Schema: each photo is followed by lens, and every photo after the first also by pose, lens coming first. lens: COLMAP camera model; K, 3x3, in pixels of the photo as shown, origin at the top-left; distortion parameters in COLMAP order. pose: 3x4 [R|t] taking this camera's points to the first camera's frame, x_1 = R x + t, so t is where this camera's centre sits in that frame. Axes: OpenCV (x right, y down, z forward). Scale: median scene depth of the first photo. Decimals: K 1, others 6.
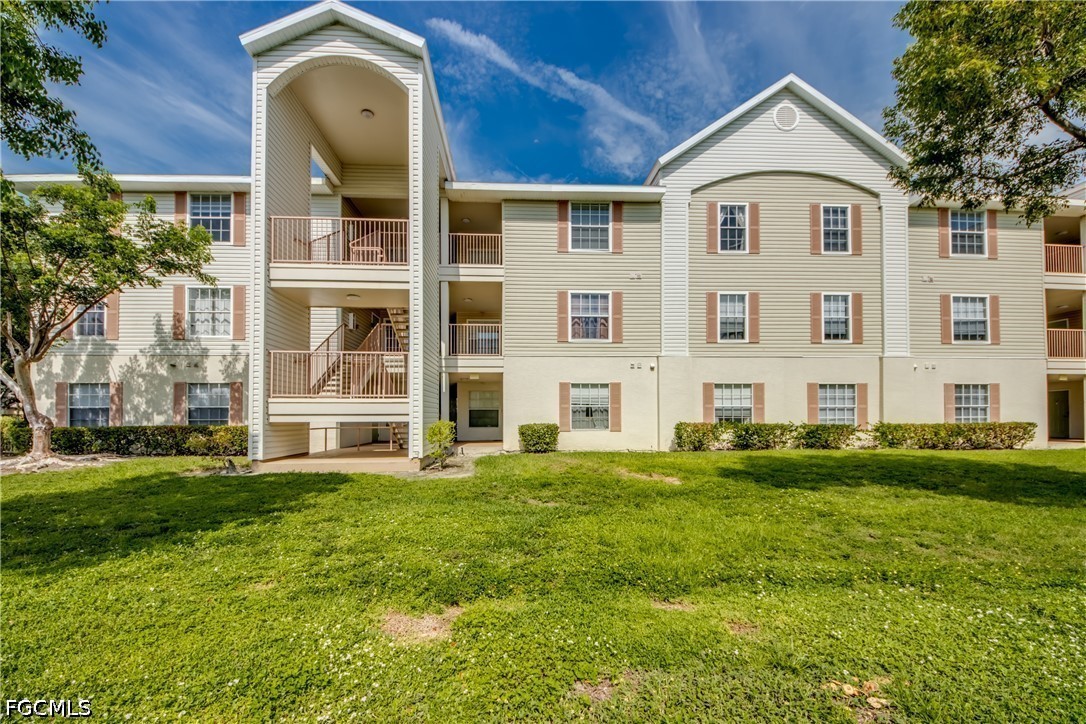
lens RADIAL K [[412.1, 0, 539.2], [0, 412.1, 410.9], [0, 0, 1]] dist [-0.013408, -0.000527]
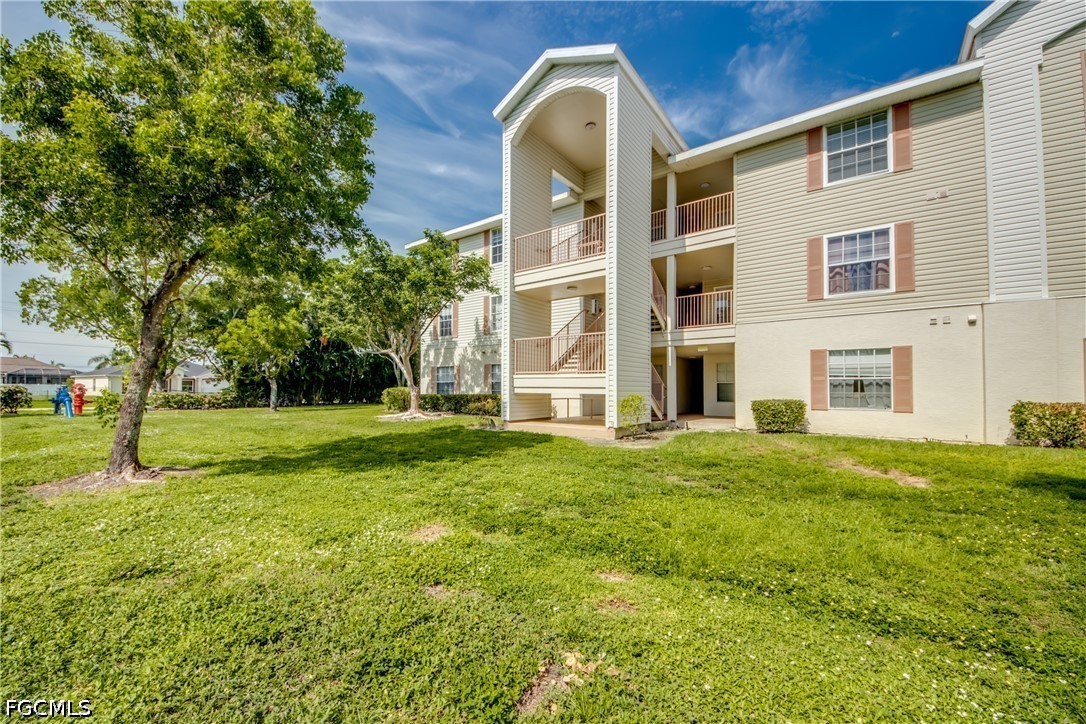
lens RADIAL K [[401.3, 0, 520.2], [0, 401.3, 382.7], [0, 0, 1]] dist [0.000888, -0.013051]
pose [[0.756842, -0.002743, -0.653592, 0.131910], [0.000612, 0.999994, -0.003488, -0.000991], [0.653598, 0.002240, 0.756839, 0.016378]]
